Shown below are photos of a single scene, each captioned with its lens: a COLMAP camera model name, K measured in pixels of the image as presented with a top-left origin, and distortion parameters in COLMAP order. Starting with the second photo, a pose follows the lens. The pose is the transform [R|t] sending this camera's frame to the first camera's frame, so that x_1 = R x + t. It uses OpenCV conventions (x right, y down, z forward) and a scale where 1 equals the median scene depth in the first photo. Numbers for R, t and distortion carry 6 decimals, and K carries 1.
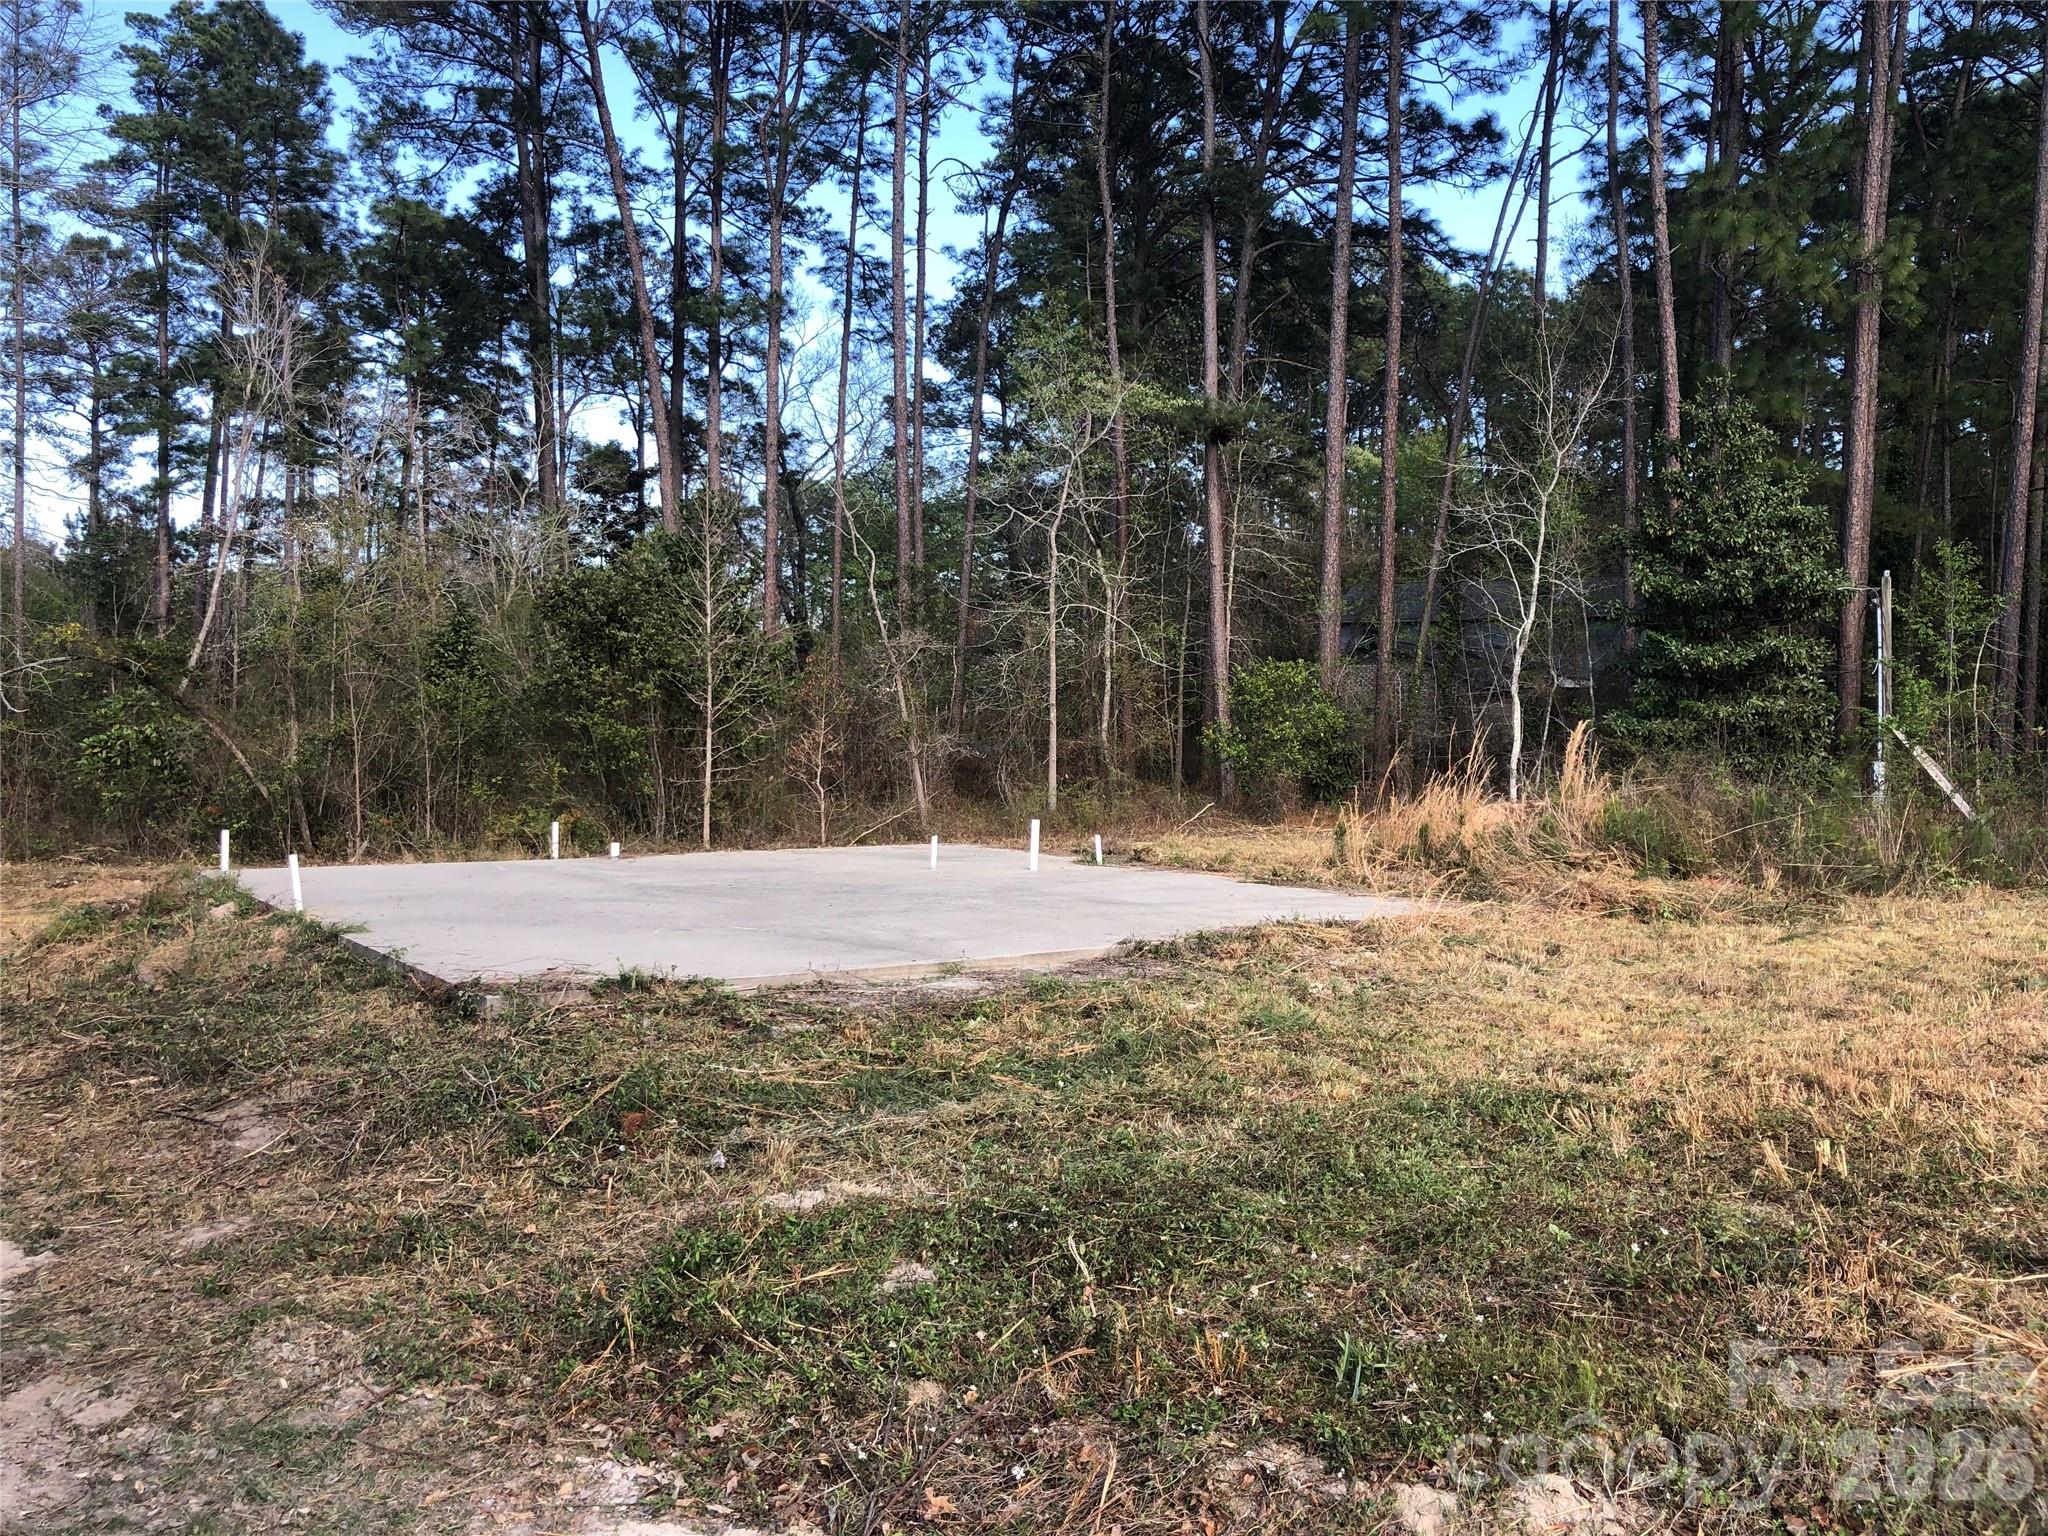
lens RADIAL K [[1642.3, 0, 999.9], [0, 1642.3, 761.6], [0, 0, 1]] dist [0.005621, -0.004703]
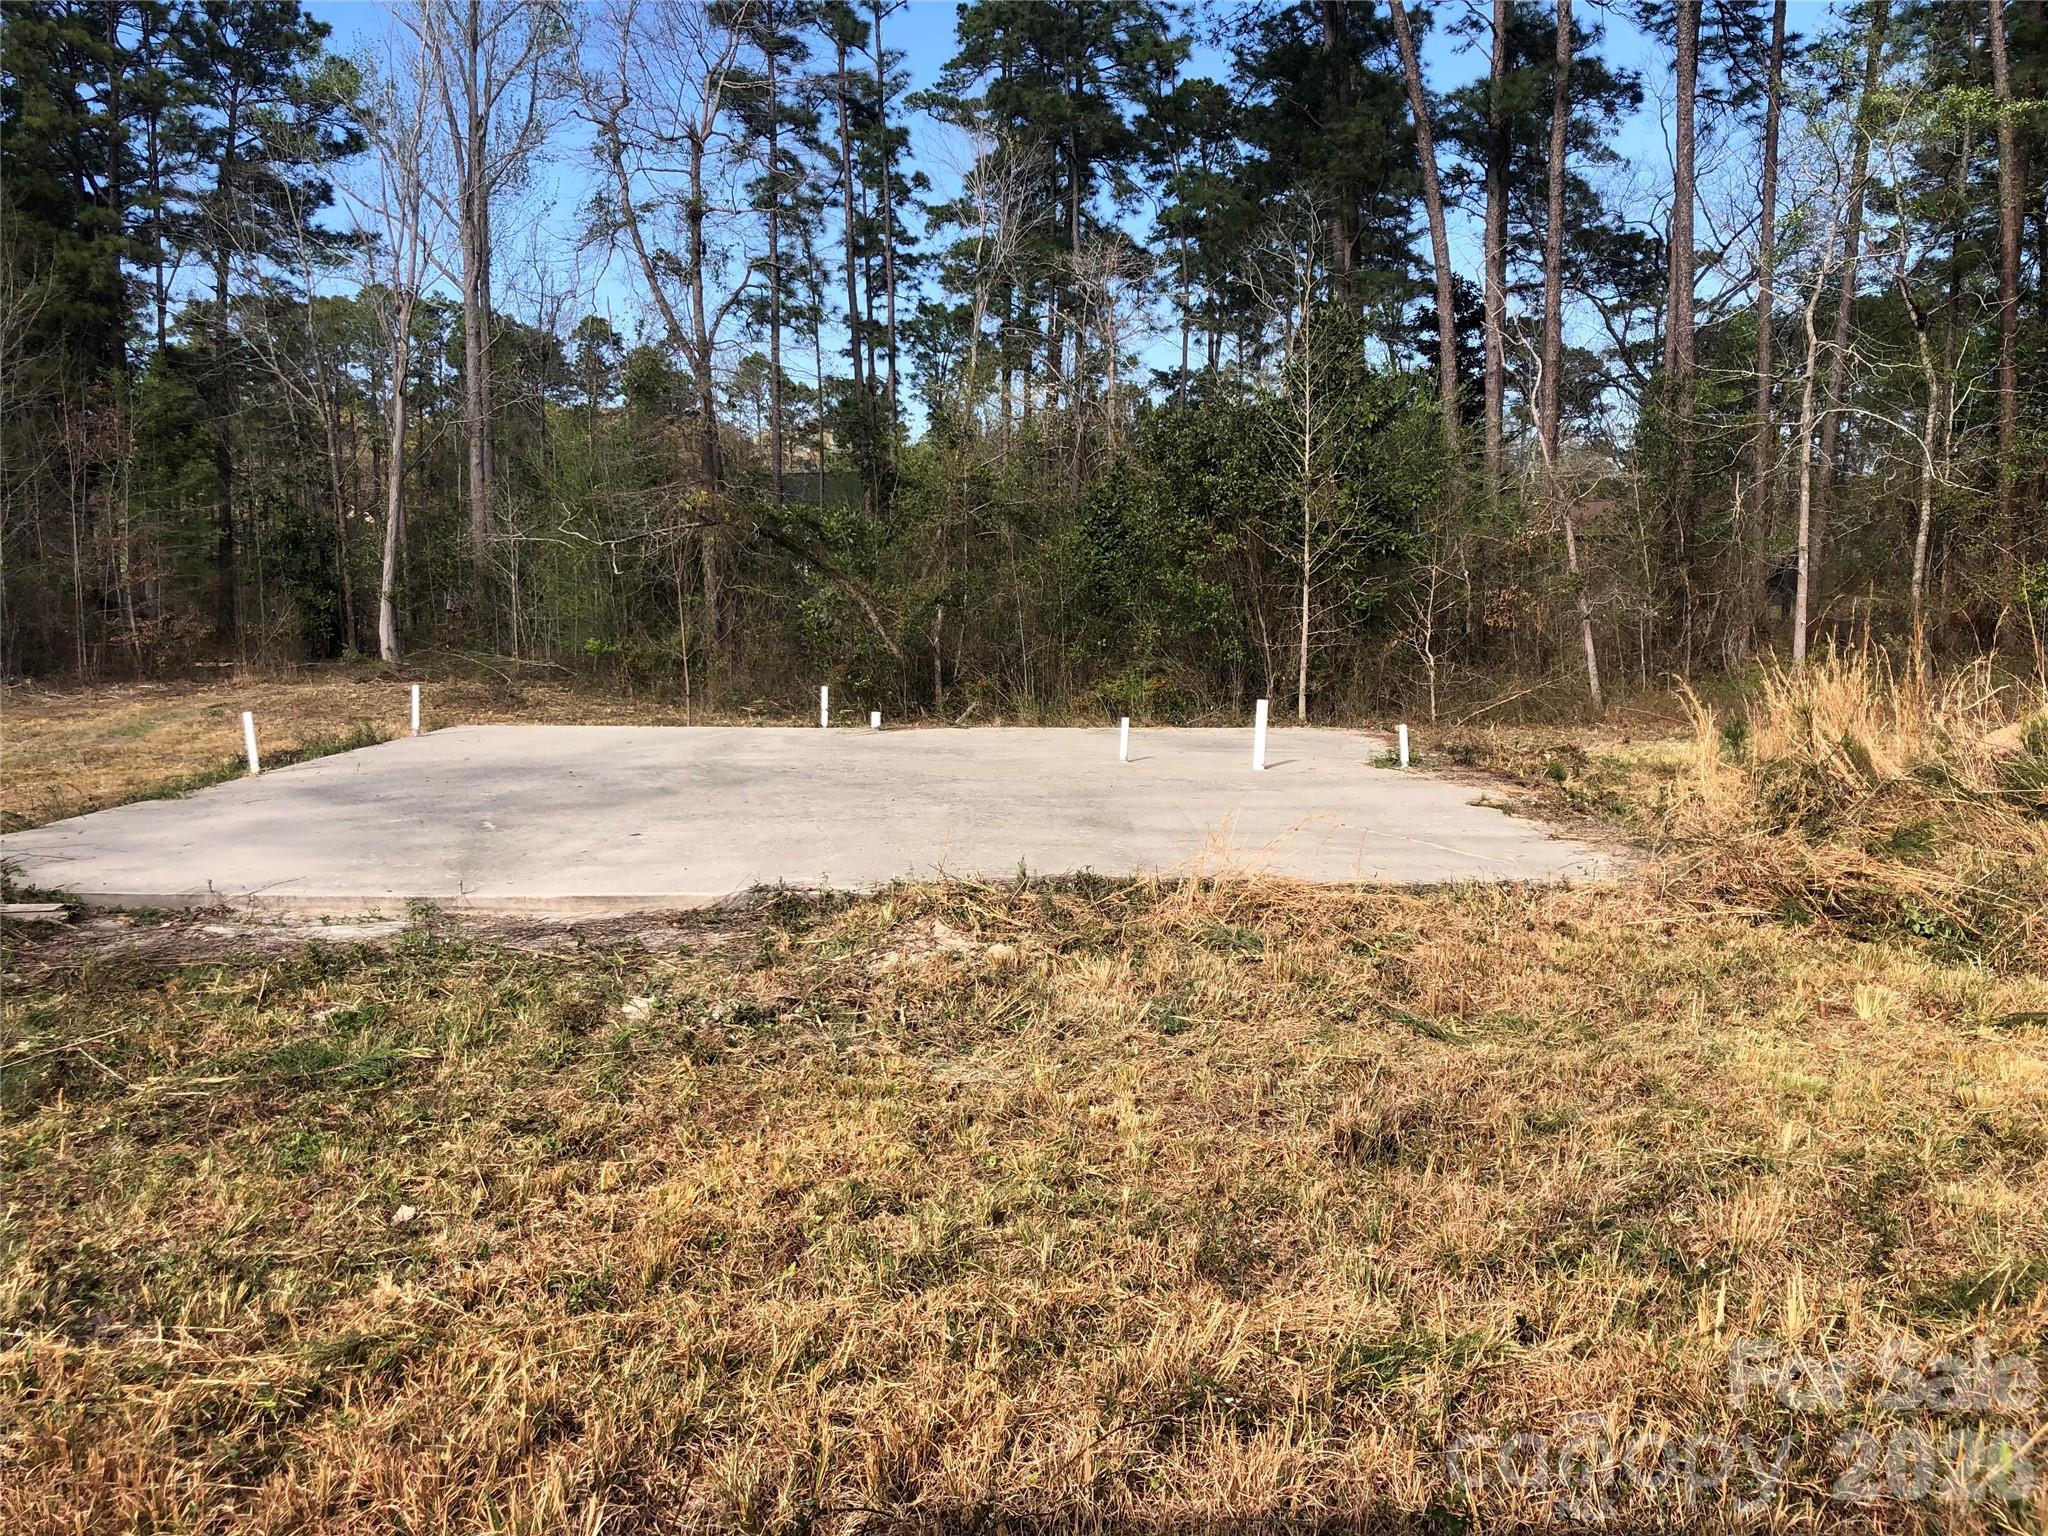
lens RADIAL K [[1642.3, 0, 999.9], [0, 1642.3, 761.6], [0, 0, 1]] dist [0.005621, -0.004703]
pose [[0.805493, 0.053796, -0.590158, 0.211601], [-0.005387, 0.996495, 0.083483, 0.001413], [0.592580, -0.064066, 0.802960, 0.208206]]
